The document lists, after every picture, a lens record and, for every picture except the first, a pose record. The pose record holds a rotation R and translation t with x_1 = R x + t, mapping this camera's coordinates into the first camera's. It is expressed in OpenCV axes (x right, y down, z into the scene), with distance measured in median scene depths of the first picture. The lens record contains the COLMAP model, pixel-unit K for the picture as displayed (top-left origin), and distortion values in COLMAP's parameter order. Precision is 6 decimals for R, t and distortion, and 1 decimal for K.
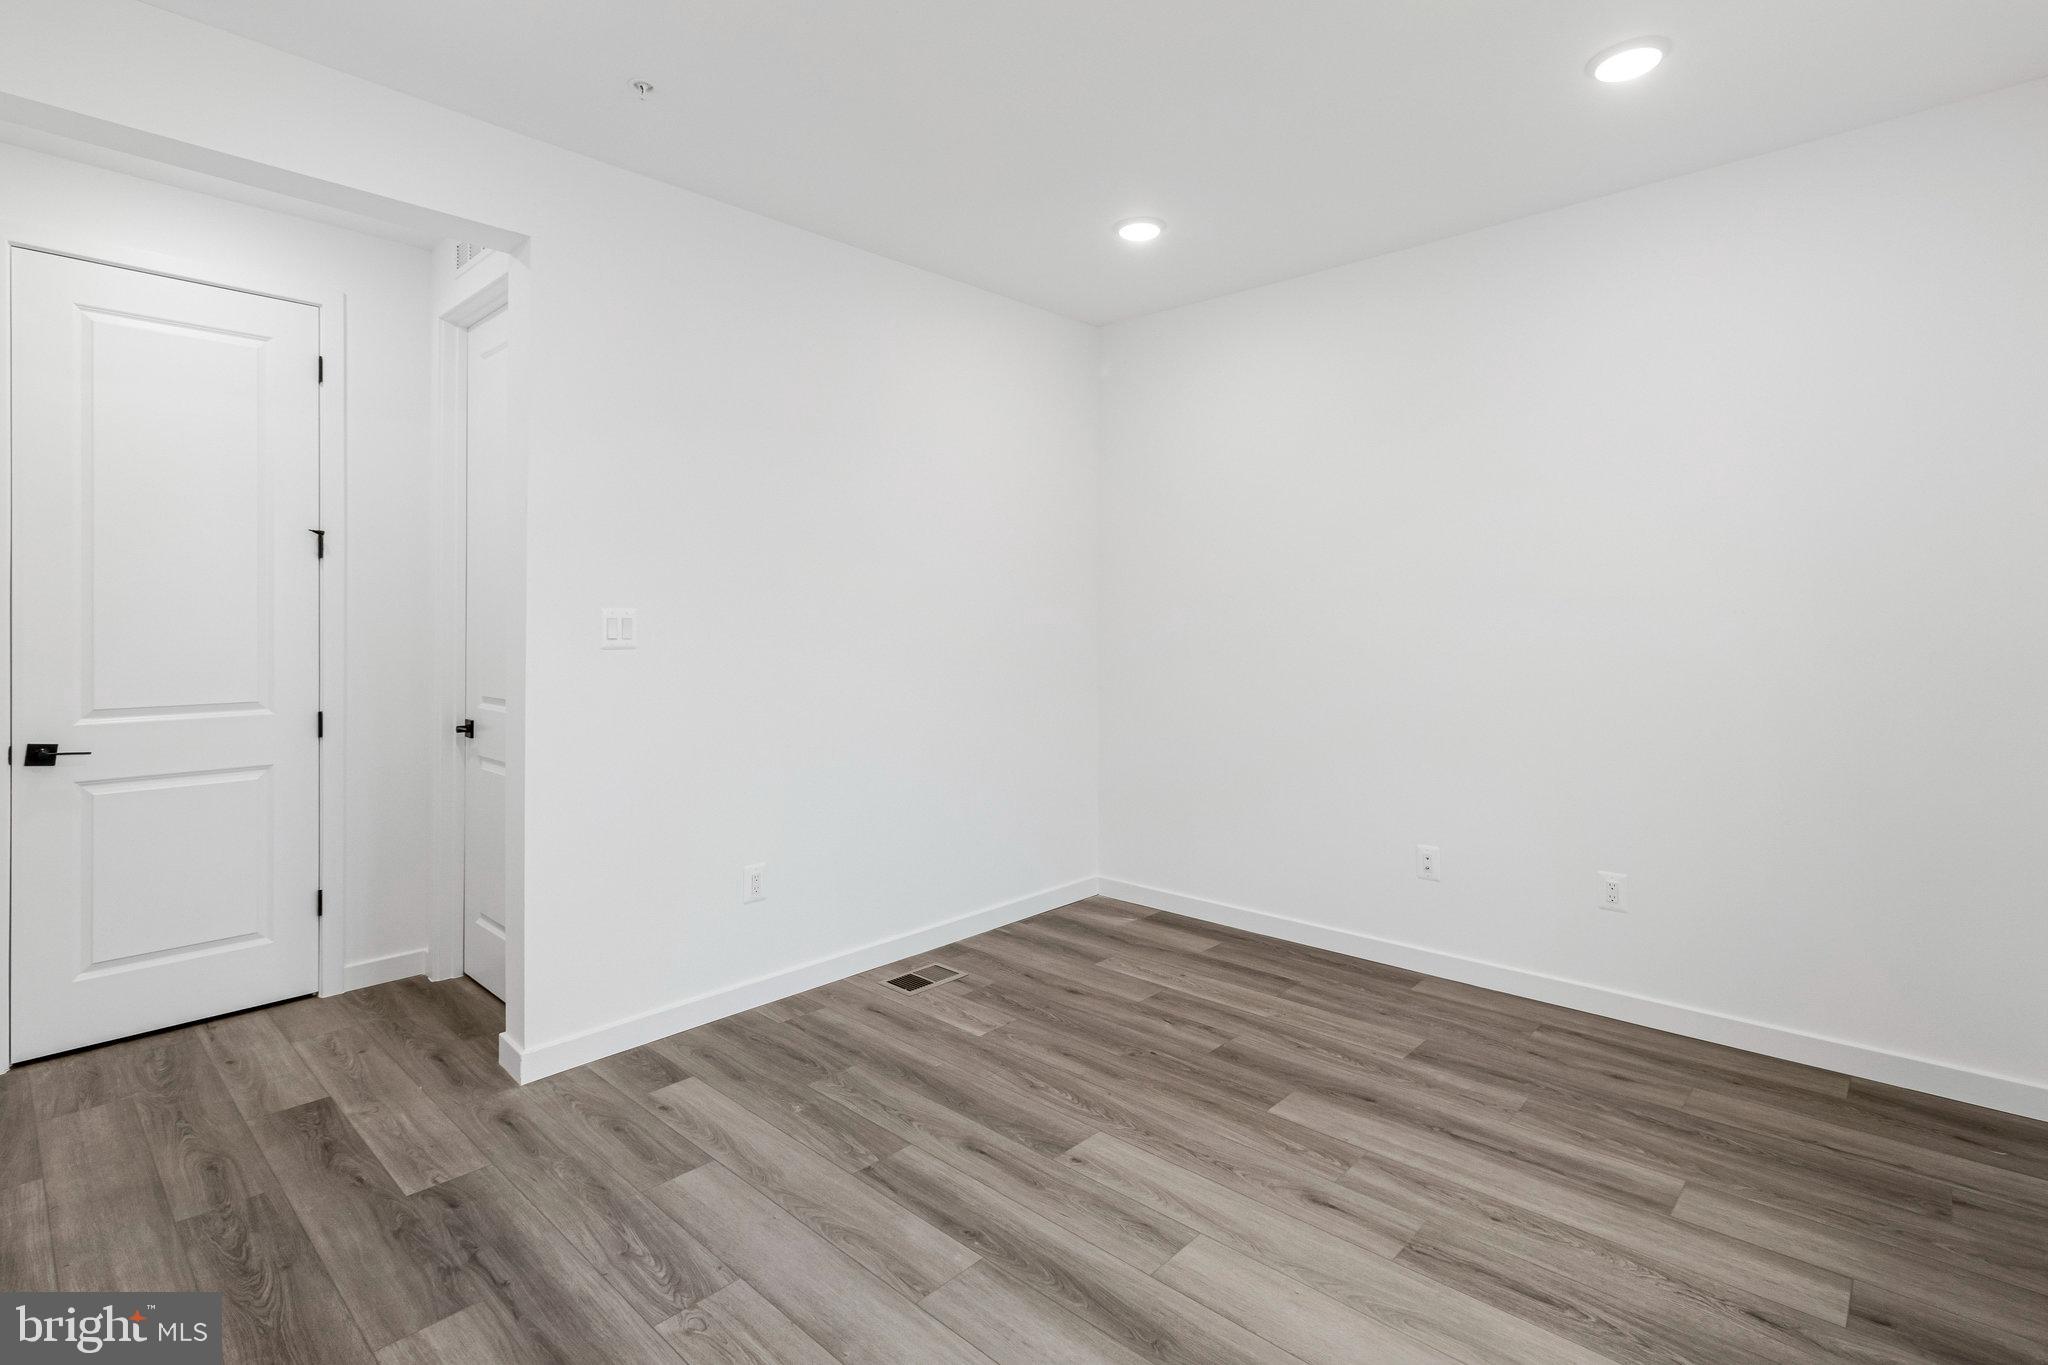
lens RADIAL K [[968.1, 0, 1020.7], [0, 968.1, 620.8], [0, 0, 1]] dist [-0.001631, 0.000122]
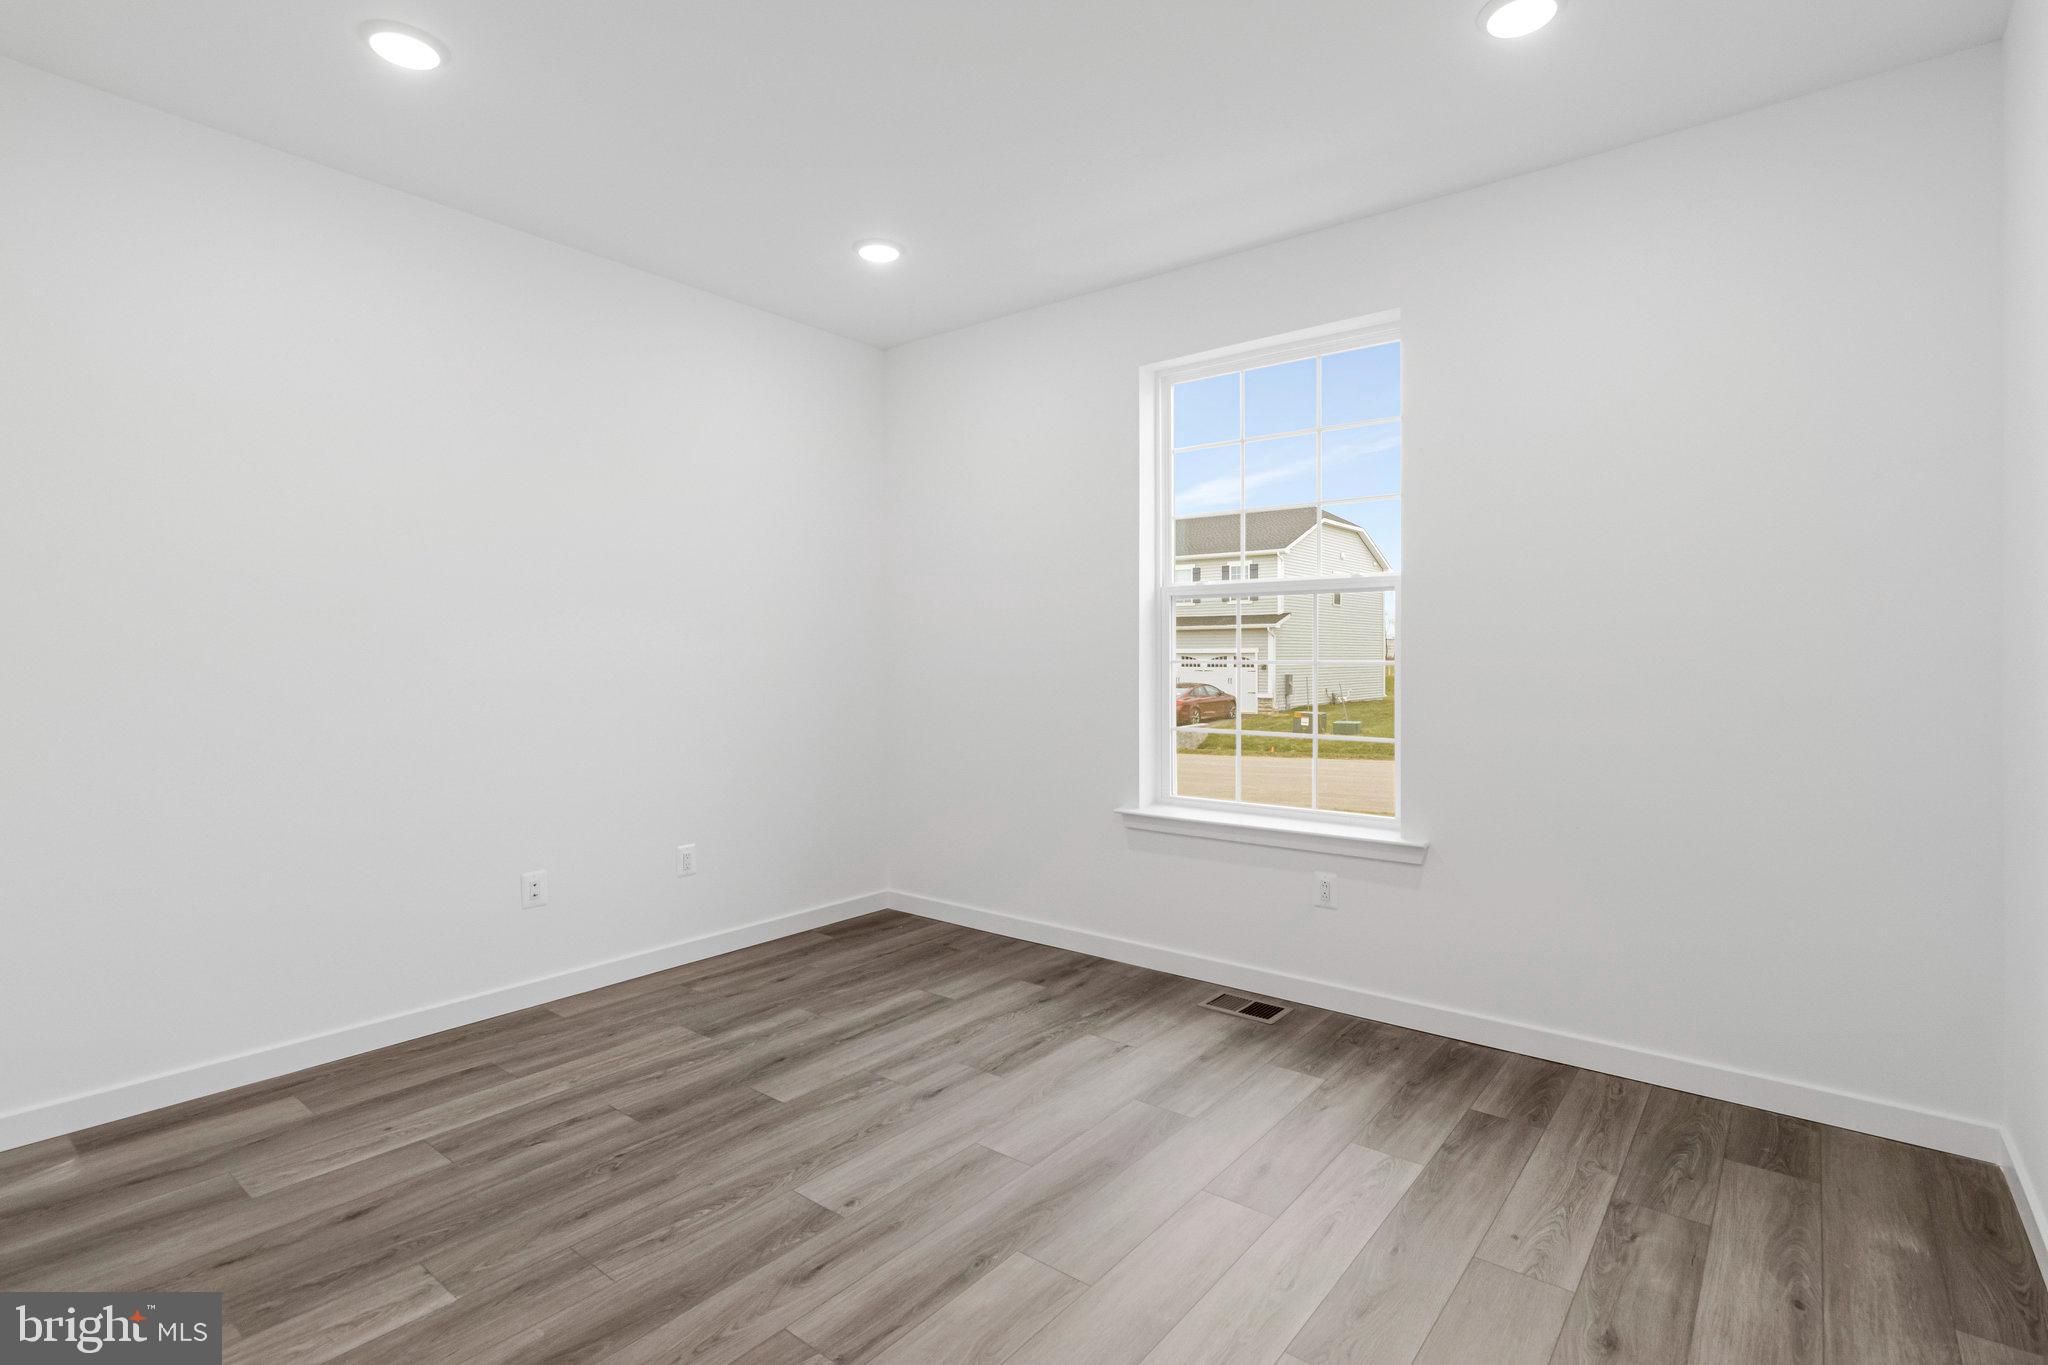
lens RADIAL K [[968.1, 0, 1039.1], [0, 968.1, 651.2], [0, 0, 1]] dist [-0.001631, 0.000122]
pose [[-0.077518, 0.010323, 0.996937, -0.888799], [0.000477, 0.999947, -0.010317, 0.039548], [-0.996991, -0.000324, -0.077519, 0.896496]]
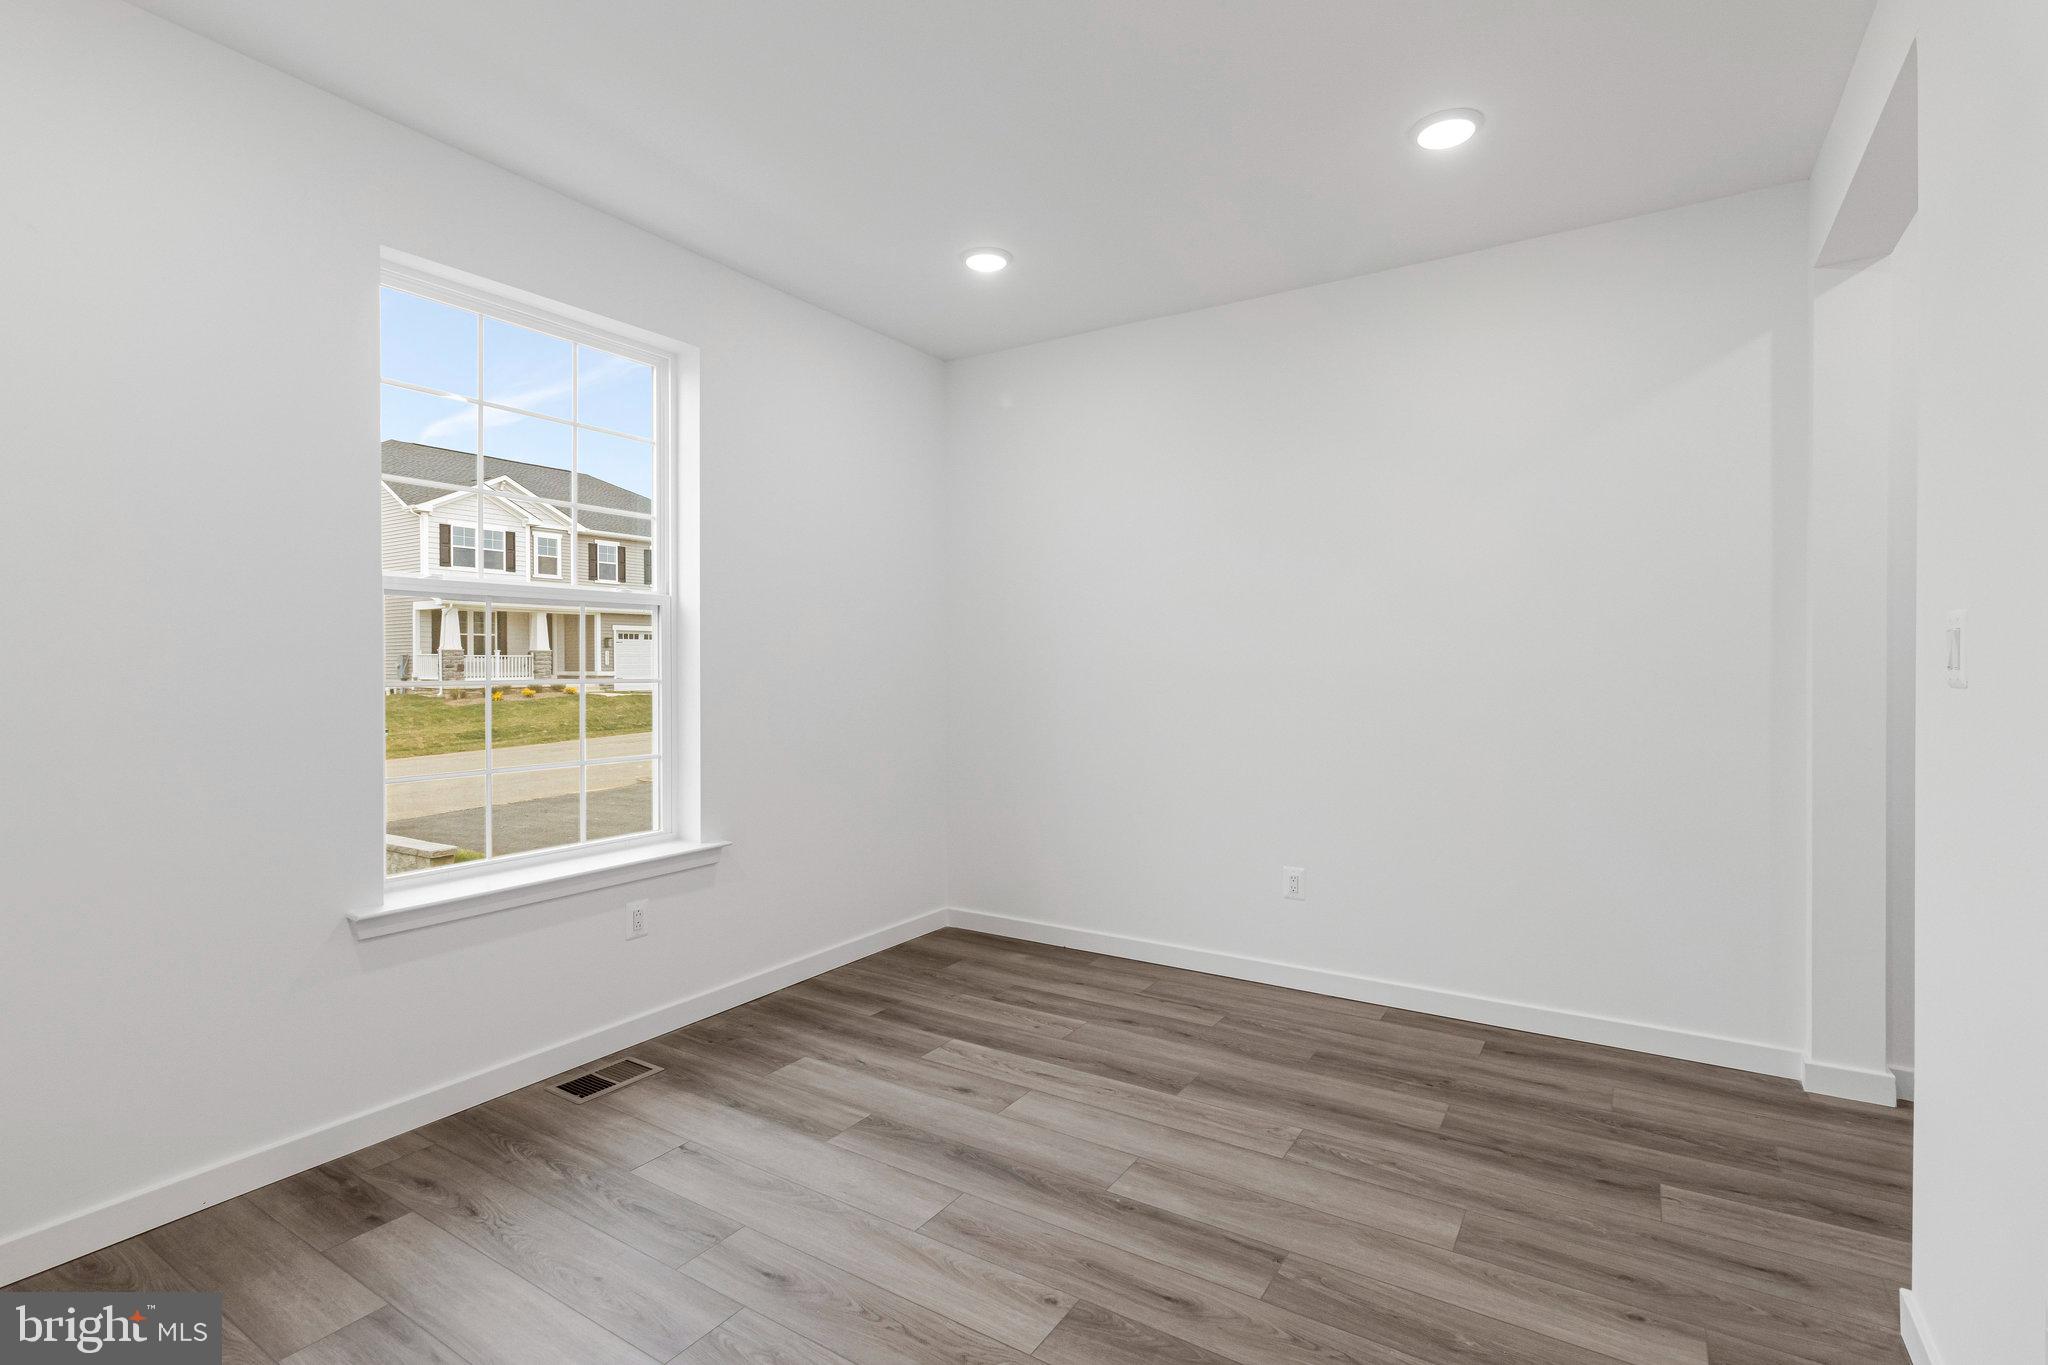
lens RADIAL K [[968.1, 0, 1009.5], [0, 968.1, 673.2], [0, 0, 1]] dist [-0.001631, 0.000122]
pose [[-0.985812, 0.008020, -0.167663, 0.225951], [0.006492, 0.999932, 0.009662, 0.019986], [0.167729, 0.008436, -0.985797, 1.803089]]
